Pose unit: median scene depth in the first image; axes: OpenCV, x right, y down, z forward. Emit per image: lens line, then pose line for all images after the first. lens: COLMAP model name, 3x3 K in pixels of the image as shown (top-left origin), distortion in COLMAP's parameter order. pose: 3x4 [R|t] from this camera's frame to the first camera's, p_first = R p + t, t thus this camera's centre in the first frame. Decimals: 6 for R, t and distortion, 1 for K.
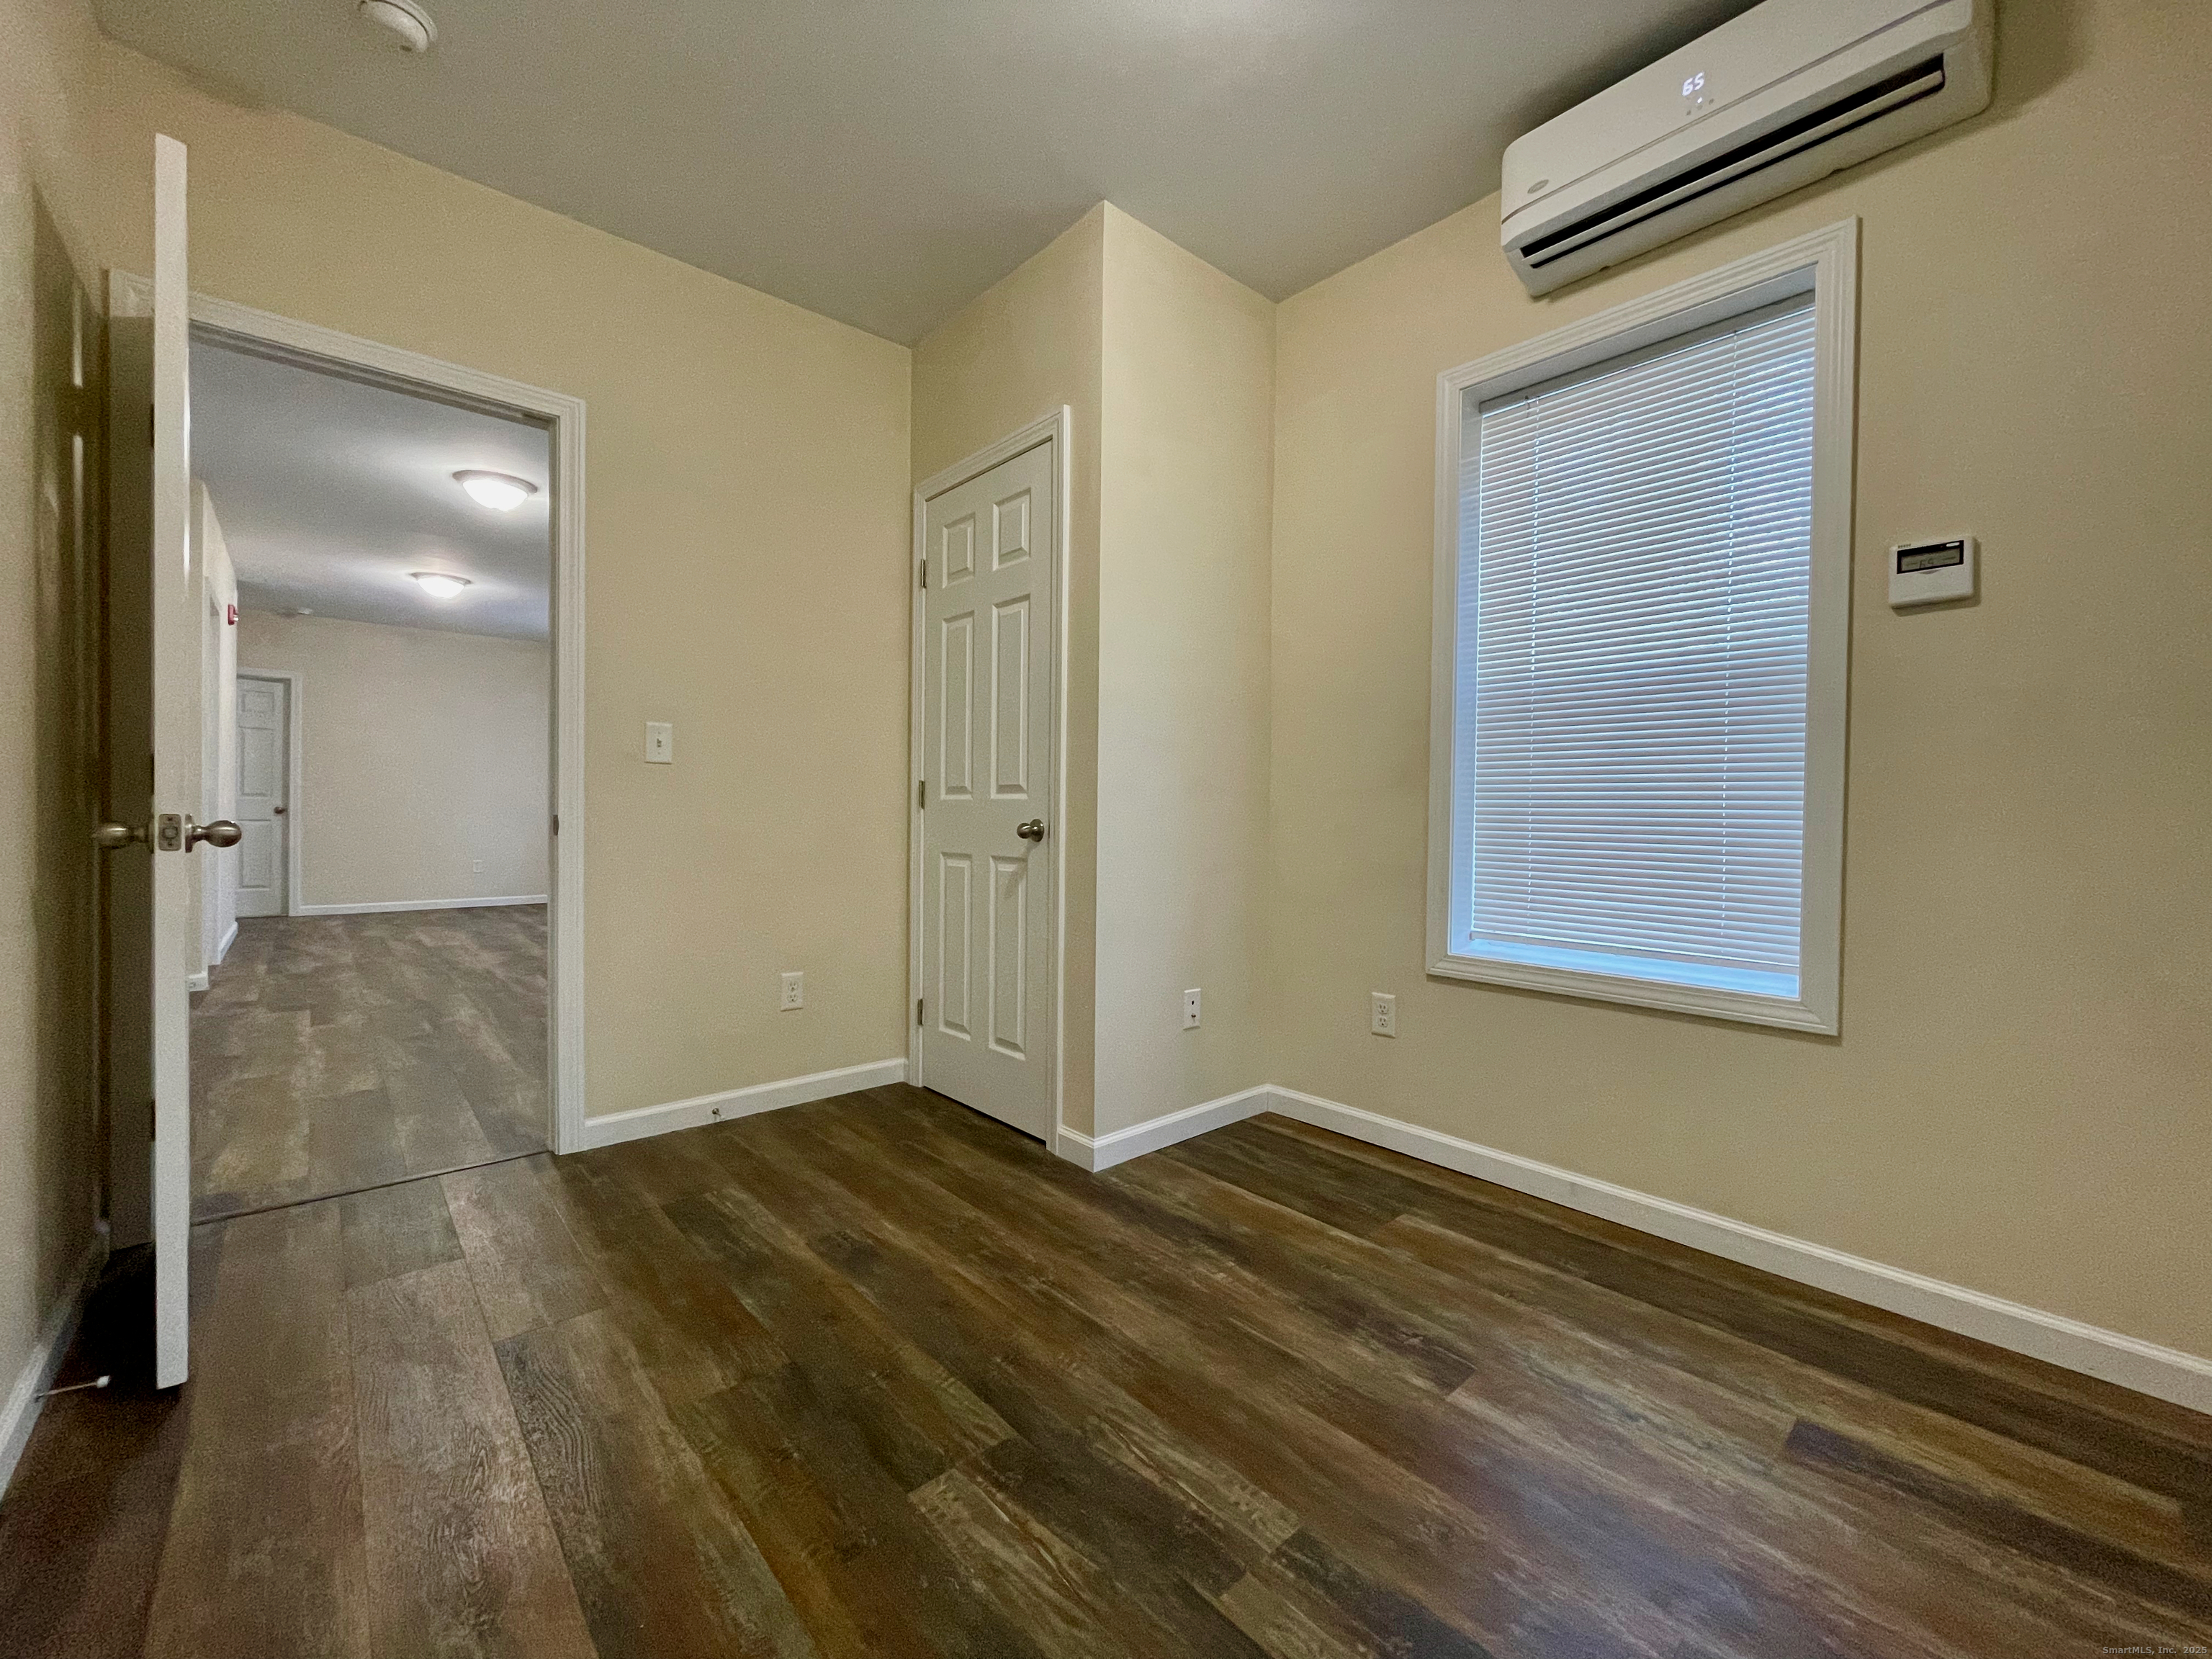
lens RADIAL K [[892.4, 0, 1107.9], [0, 892.4, 829.5], [0, 0, 1]] dist [-0.001691, 0.000039]
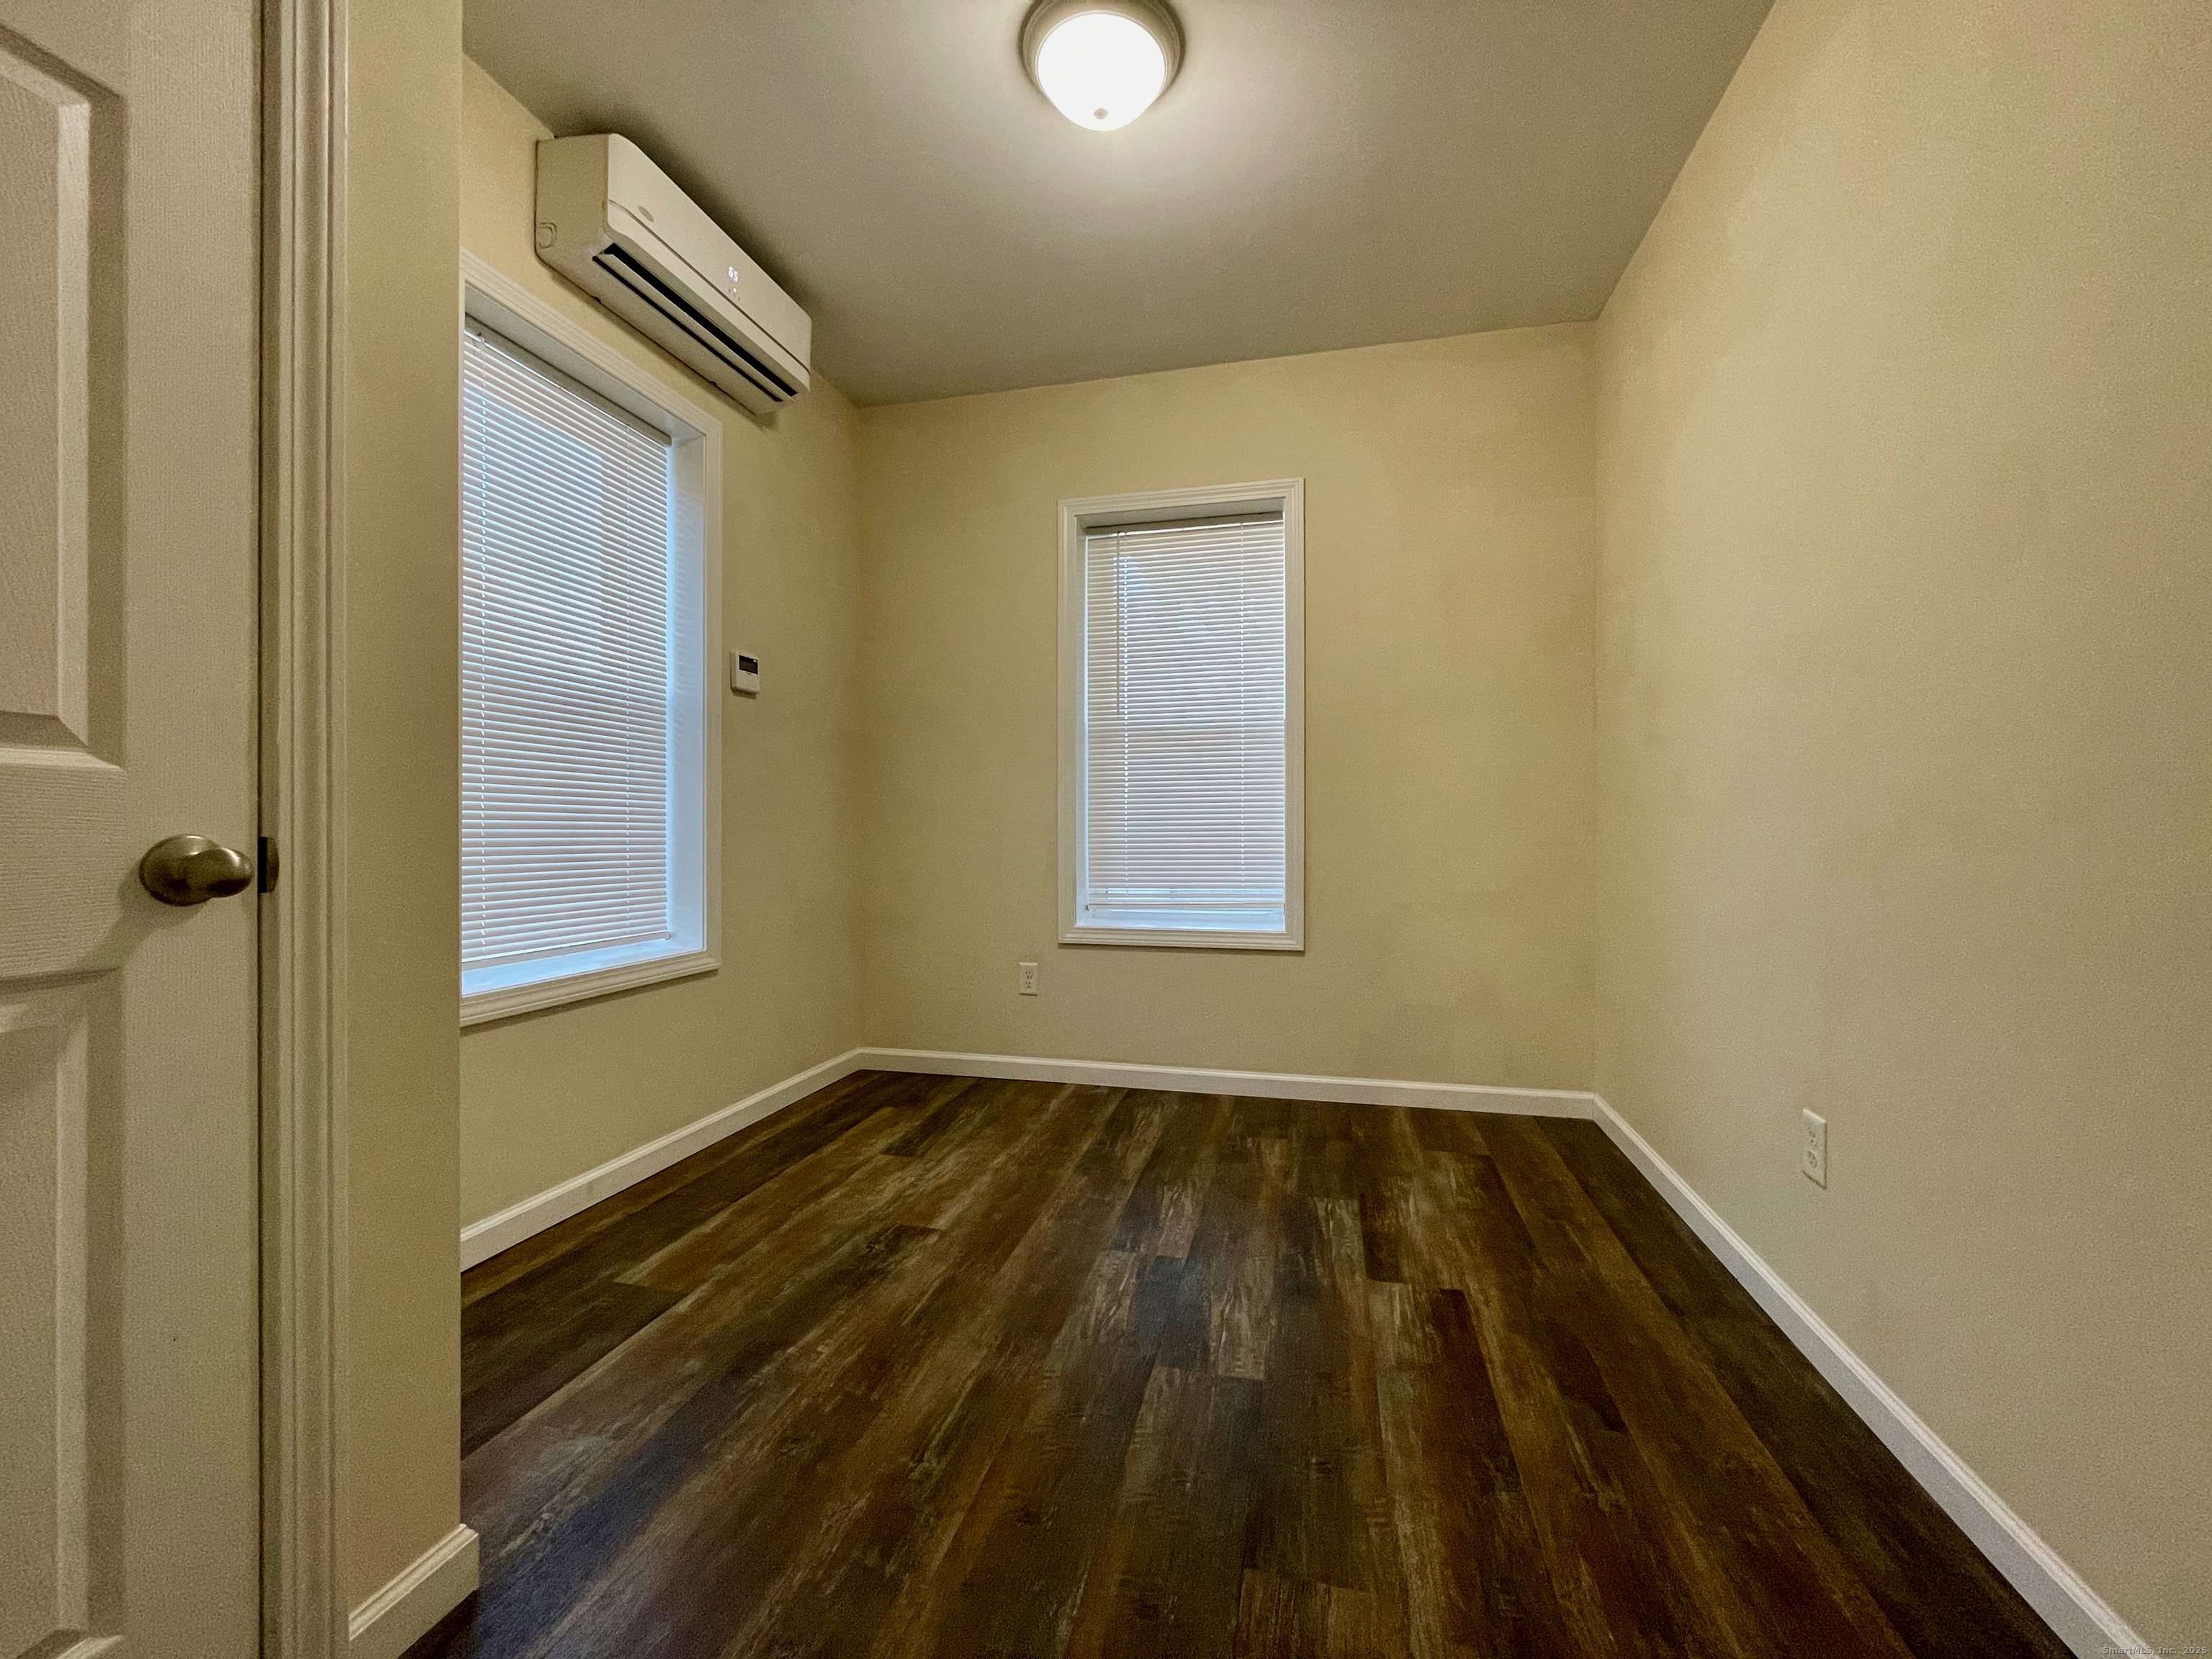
lens RADIAL K [[892.4, 0, 1107.9], [0, 892.4, 829.5], [0, 0, 1]] dist [-0.001691, 0.000039]
pose [[-0.571142, -0.015322, 0.820708, -0.859063], [0.003466, 0.999772, 0.021077, -0.031849], [-0.820844, 0.014882, -0.570959, 1.456919]]
